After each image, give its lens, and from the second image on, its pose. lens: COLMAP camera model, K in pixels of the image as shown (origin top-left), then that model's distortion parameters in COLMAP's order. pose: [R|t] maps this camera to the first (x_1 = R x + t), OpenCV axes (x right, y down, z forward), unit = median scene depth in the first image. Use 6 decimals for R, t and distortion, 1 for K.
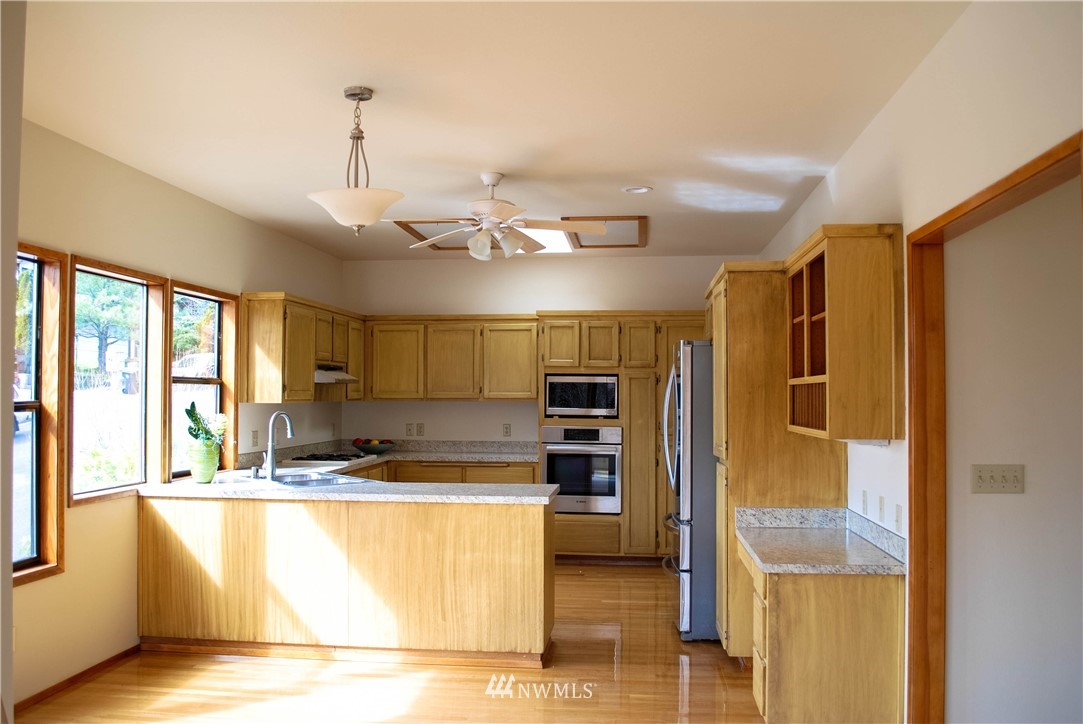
lens RADIAL K [[958.5, 0, 541.5], [0, 958.5, 362.0], [0, 0, 1]] dist [-0.082620, -0.000063]
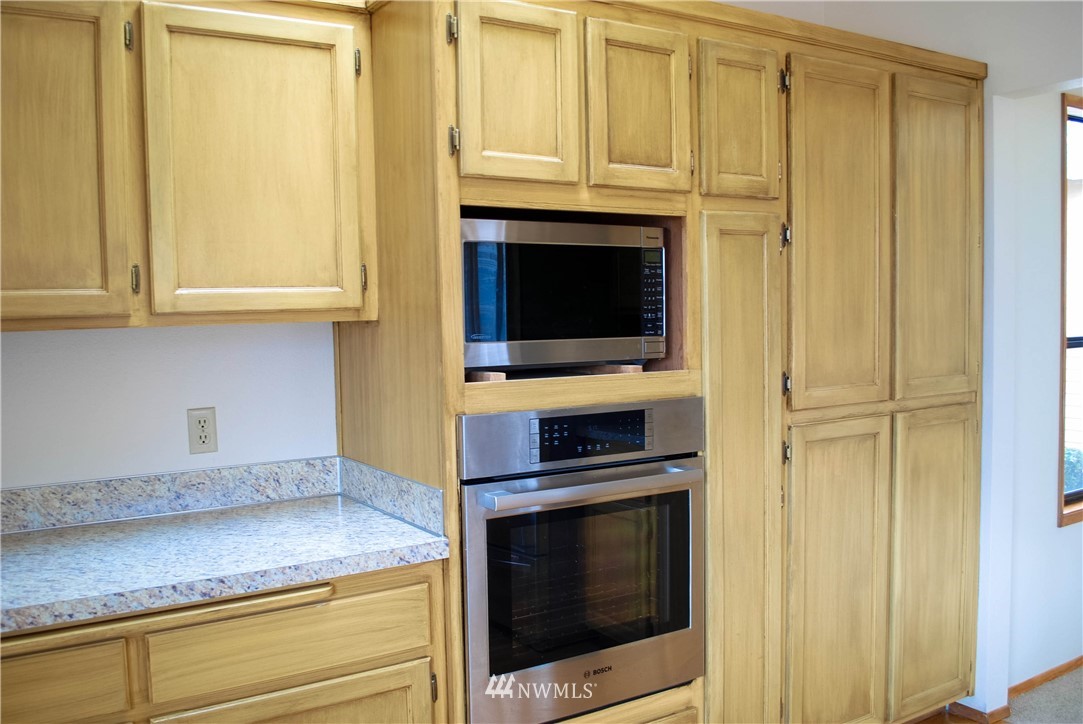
lens RADIAL K [[958.5, 0, 541.5], [0, 958.5, 362.0], [0, 0, 1]] dist [-0.082620, -0.000063]
pose [[0.780481, -0.056225, 0.622646, -0.132252], [0.002253, 0.996194, 0.087132, 0.029610], [-0.625175, -0.066602, 0.777638, 0.758216]]
